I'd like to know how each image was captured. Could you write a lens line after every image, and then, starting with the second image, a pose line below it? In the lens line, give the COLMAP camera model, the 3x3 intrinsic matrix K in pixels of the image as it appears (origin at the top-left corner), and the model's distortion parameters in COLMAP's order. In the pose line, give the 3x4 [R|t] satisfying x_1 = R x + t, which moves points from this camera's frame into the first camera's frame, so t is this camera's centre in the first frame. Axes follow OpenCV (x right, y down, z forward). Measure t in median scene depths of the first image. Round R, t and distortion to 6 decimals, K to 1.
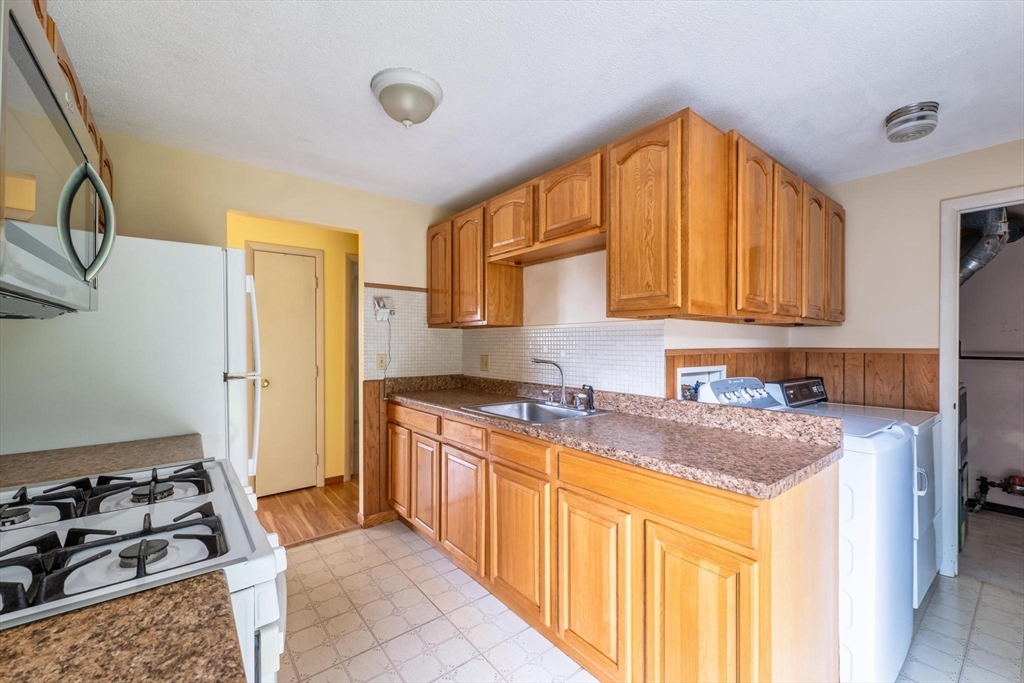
lens RADIAL K [[415.1, 0, 511.9], [0, 415.1, 342.7], [0, 0, 1]] dist [0.001646, 0.000304]
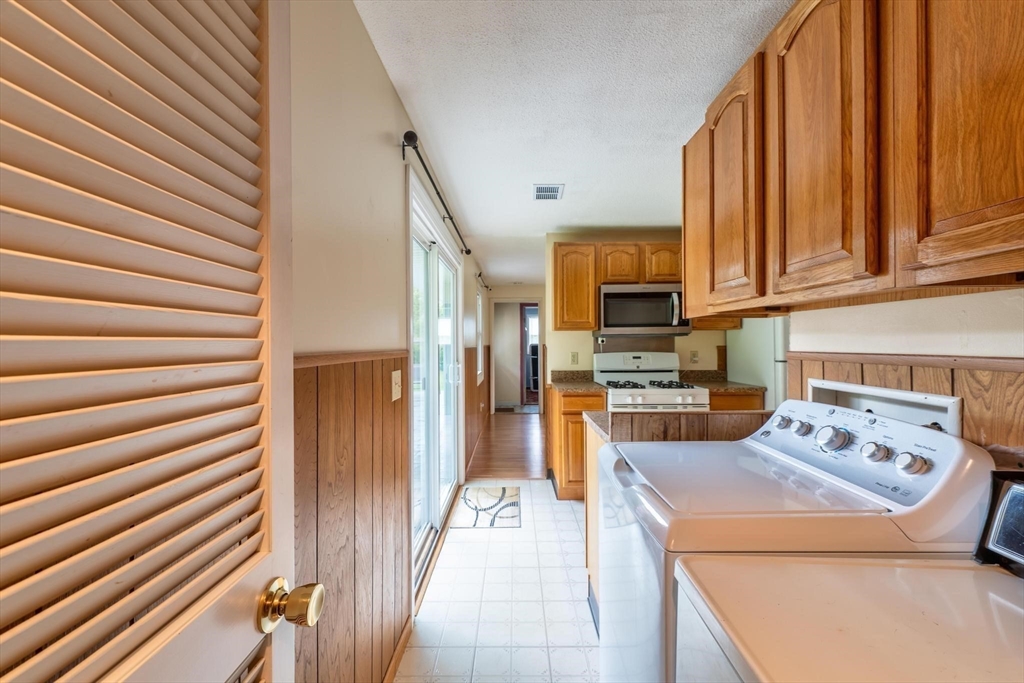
lens RADIAL K [[415.1, 0, 511.9], [0, 415.1, 342.7], [0, 0, 1]] dist [0.001646, 0.000304]
pose [[-0.622500, -0.000396, -0.782620, 1.205875], [0.001388, 0.999998, -0.001611, 0.001410], [0.782619, -0.002089, -0.622498, 0.982466]]
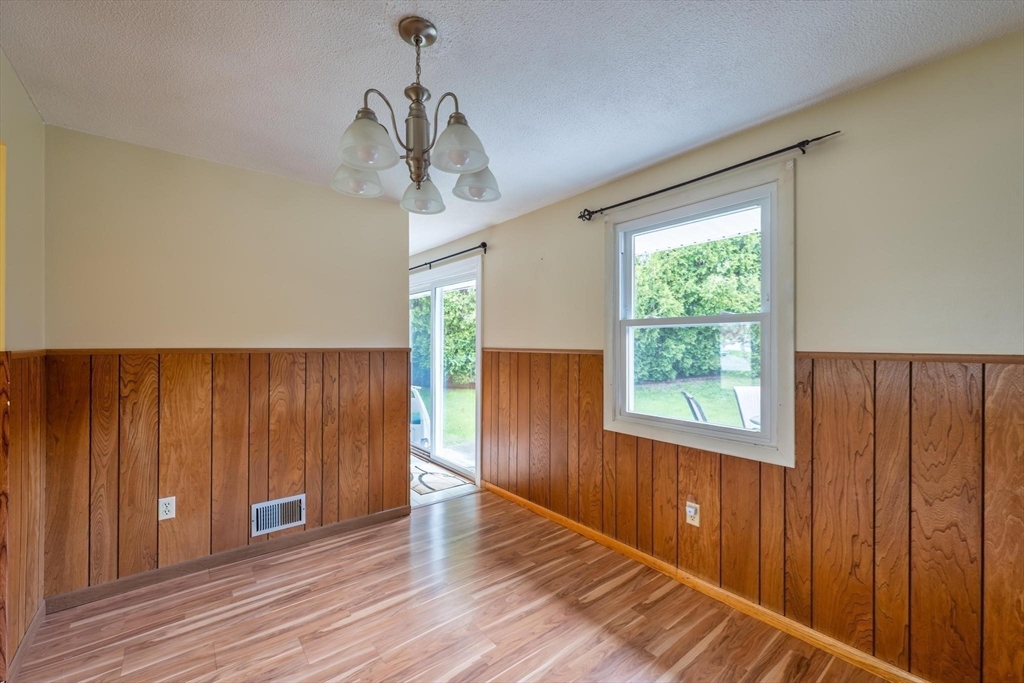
lens RADIAL K [[415.1, 0, 511.9], [0, 415.1, 342.7], [0, 0, 1]] dist [0.001646, 0.000304]
pose [[-0.004441, 0.001797, 0.999989, -1.929677], [-0.000043, 0.999998, -0.001797, -0.005062], [-0.999990, -0.000051, -0.004441, -0.474343]]
